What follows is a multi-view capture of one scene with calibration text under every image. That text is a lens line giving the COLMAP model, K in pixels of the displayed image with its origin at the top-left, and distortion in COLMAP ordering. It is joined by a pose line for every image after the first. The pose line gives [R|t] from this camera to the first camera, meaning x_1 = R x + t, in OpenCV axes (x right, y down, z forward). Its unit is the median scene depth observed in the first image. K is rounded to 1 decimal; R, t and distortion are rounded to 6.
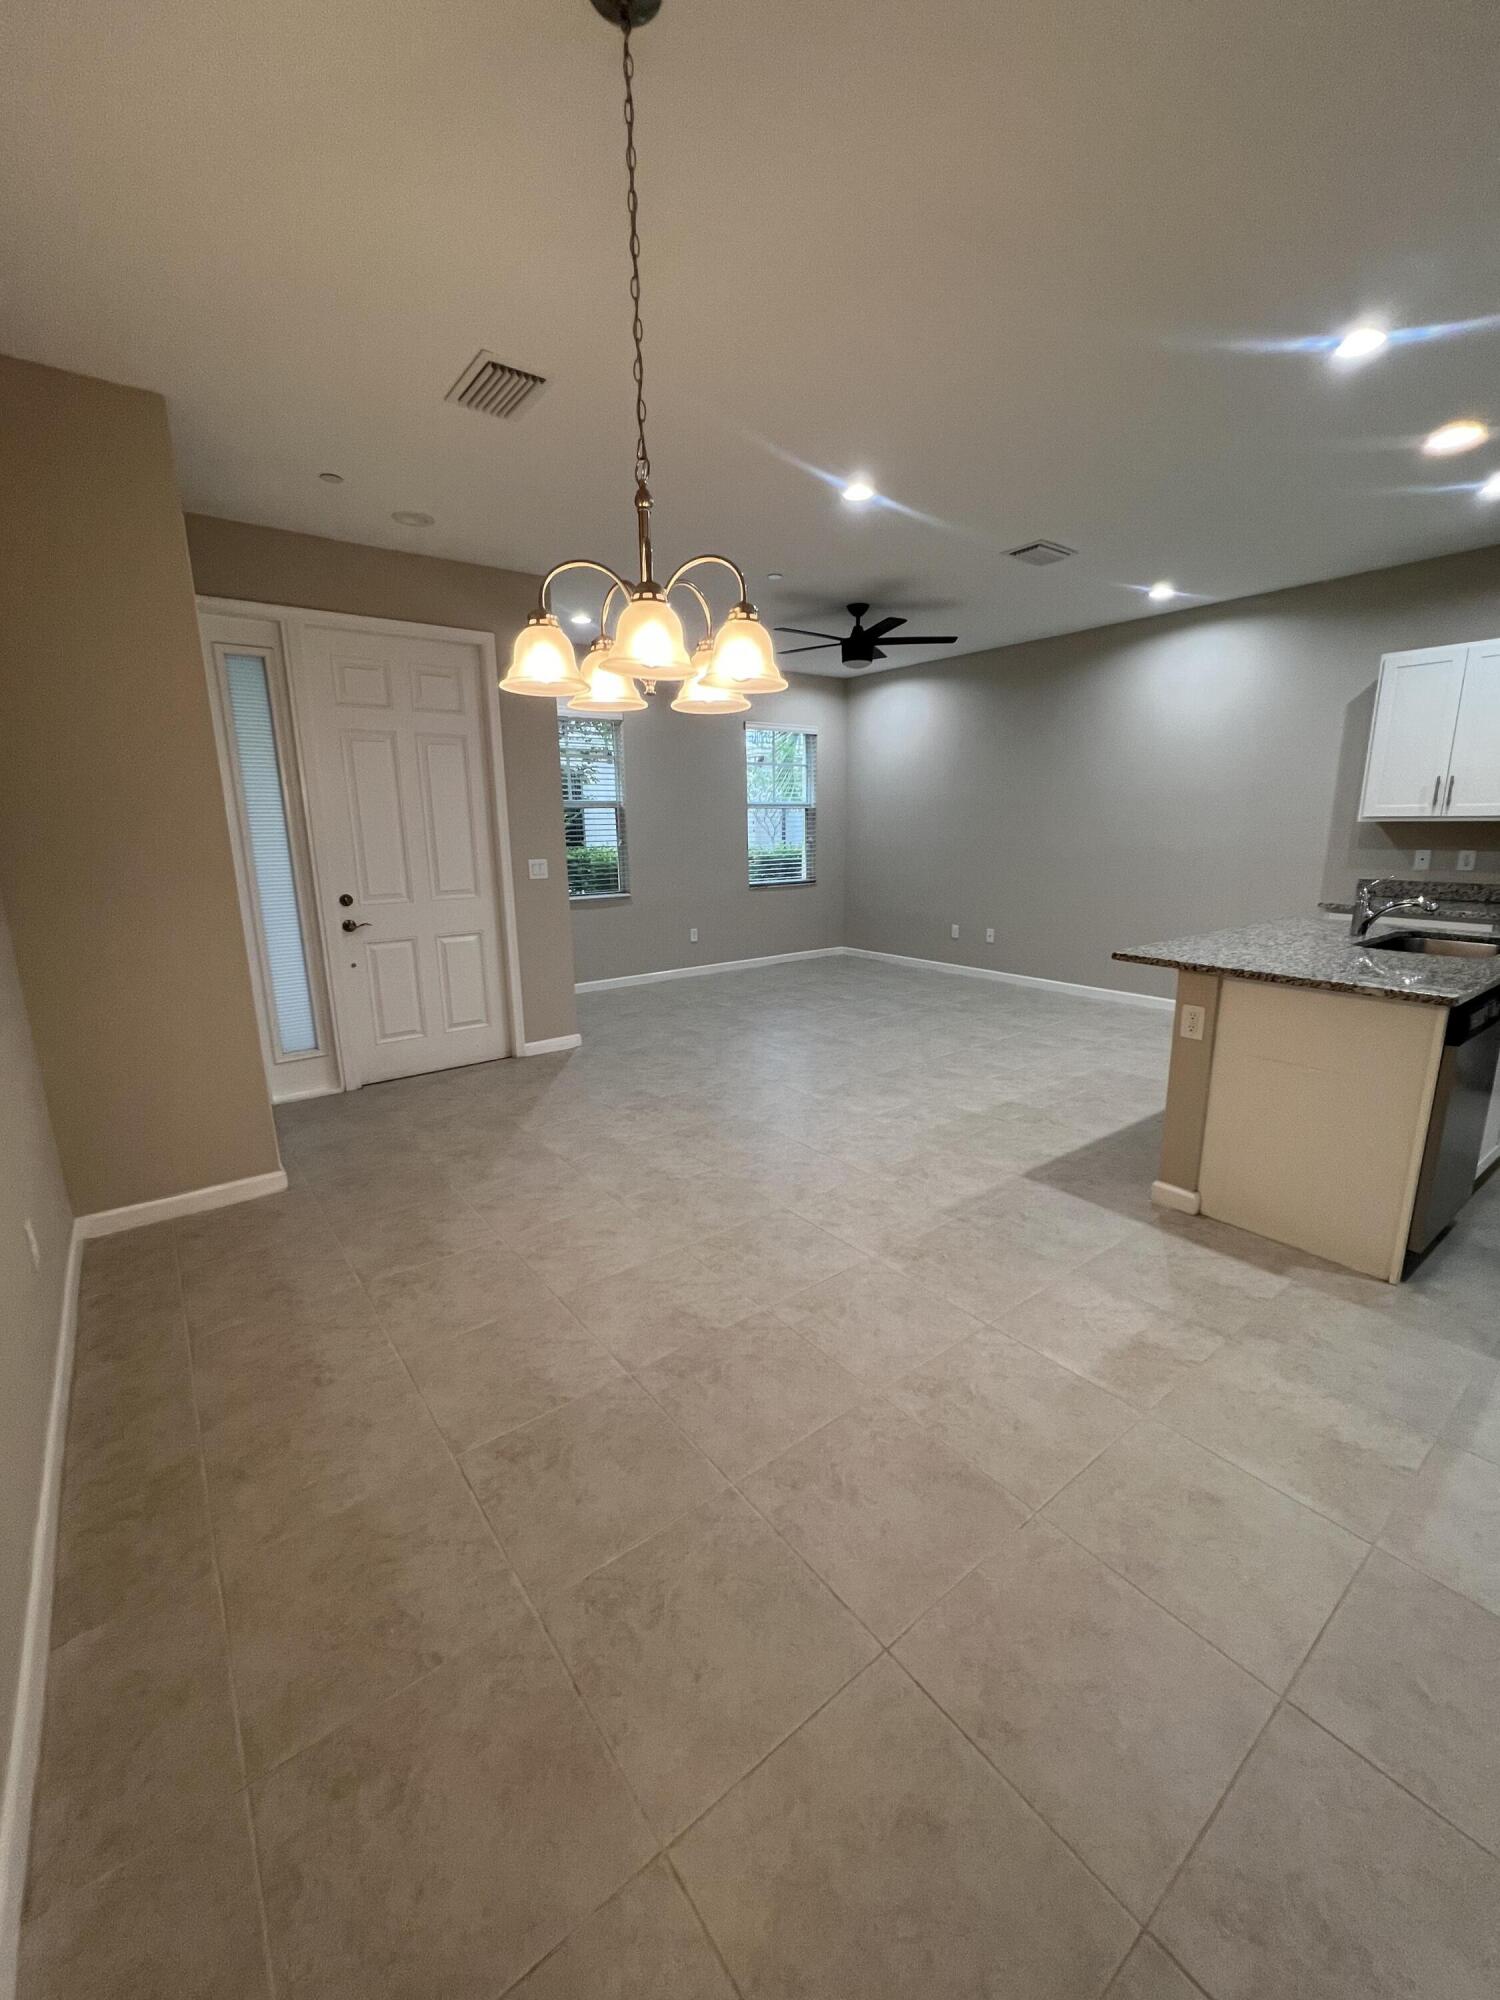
lens RADIAL K [[806.4, 0, 752.7], [0, 806.4, 999.8], [0, 0, 1]] dist [-0.000717, 0.000138]
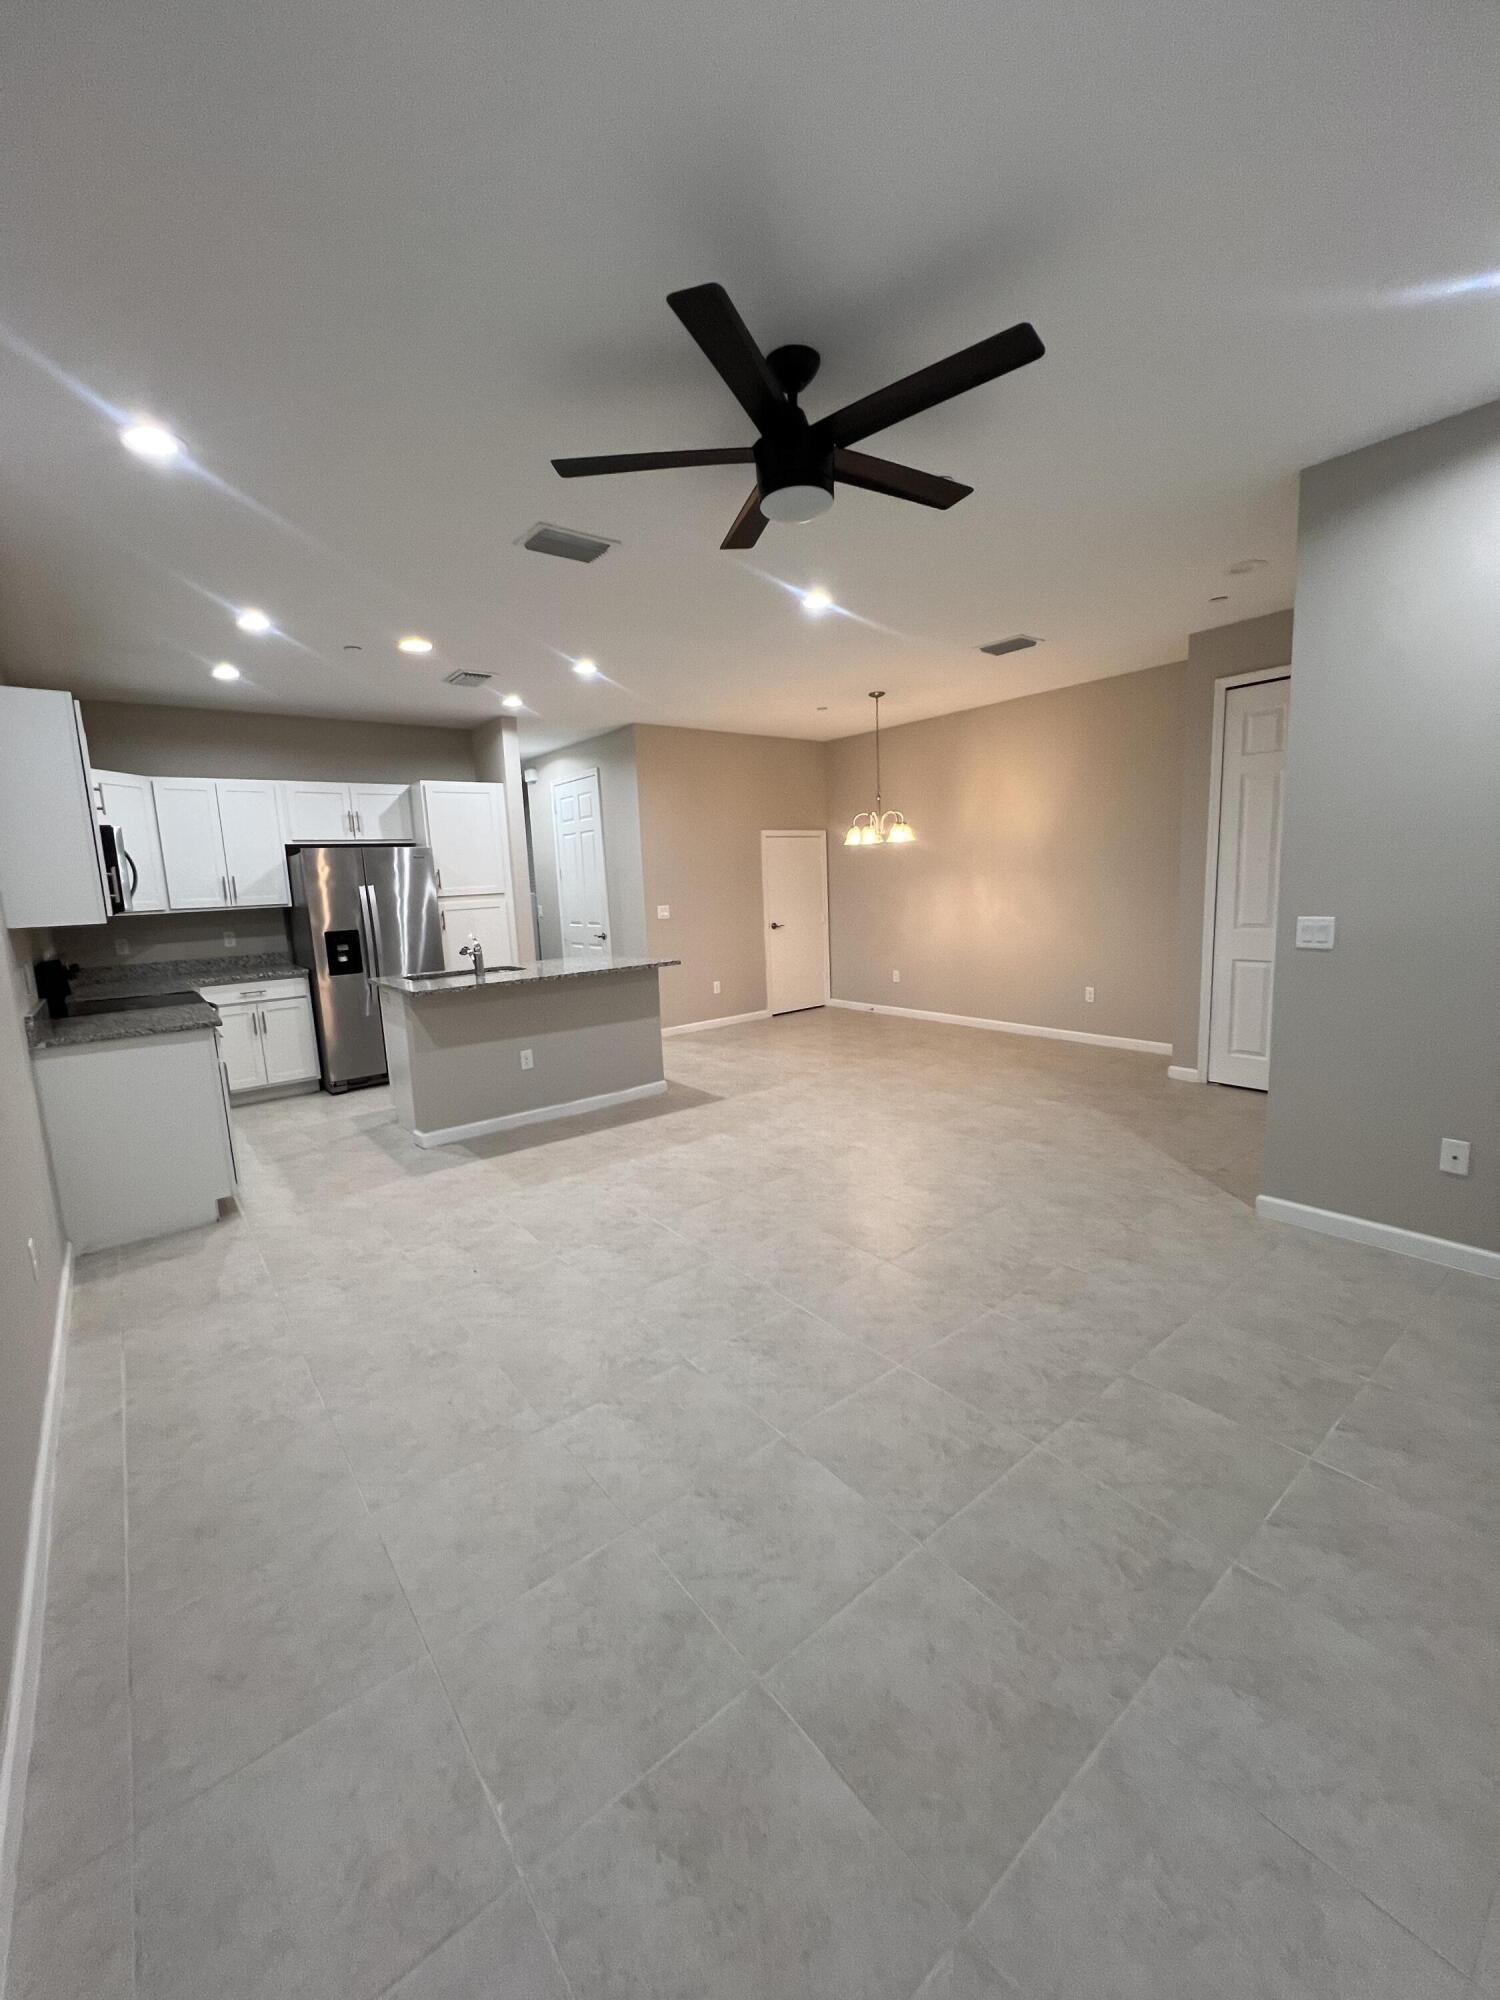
lens RADIAL K [[802.1, 0, 743.1], [0, 802.1, 997.7], [0, 0, 1]] dist [-0.002449, -0.001008]
pose [[-0.998627, 0.052148, 0.004912, 0.242937], [0.050362, 0.930165, 0.363672, -0.482453], [0.014396, 0.363420, -0.931514, 2.104503]]
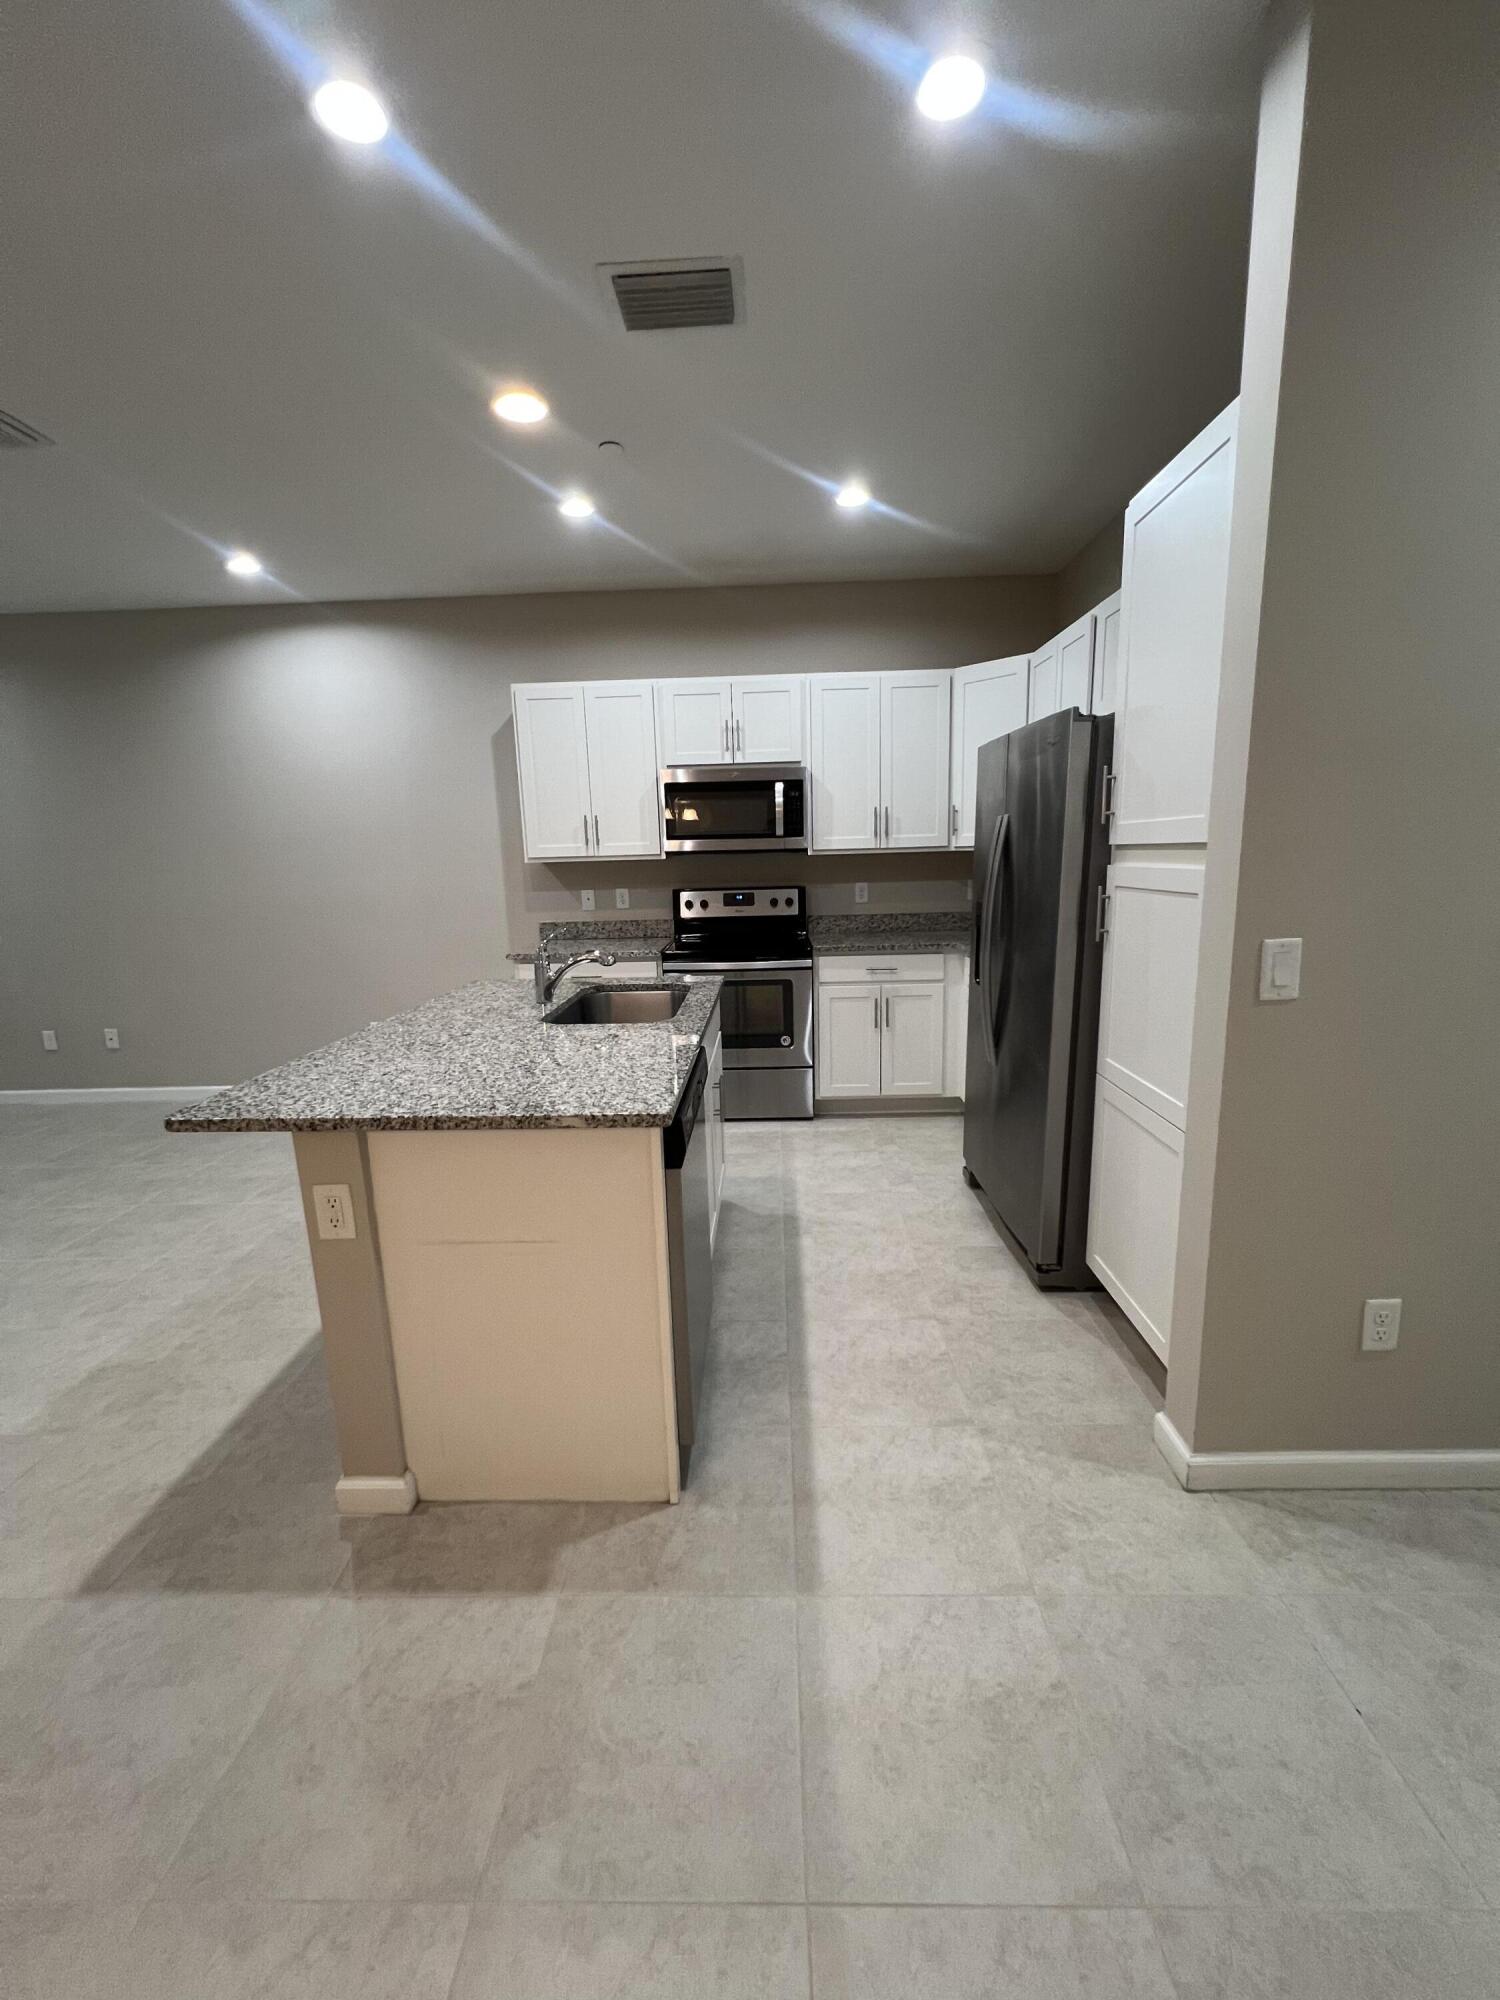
lens RADIAL K [[802.1, 0, 747.7], [0, 802.1, 1008.4], [0, 0, 1]] dist [-0.002449, -0.001008]
pose [[0.634367, -0.156782, 0.756966, 0.242969], [0.188102, 0.981092, 0.045566, -0.065361], [-0.749797, 0.113482, 0.651863, 0.291310]]
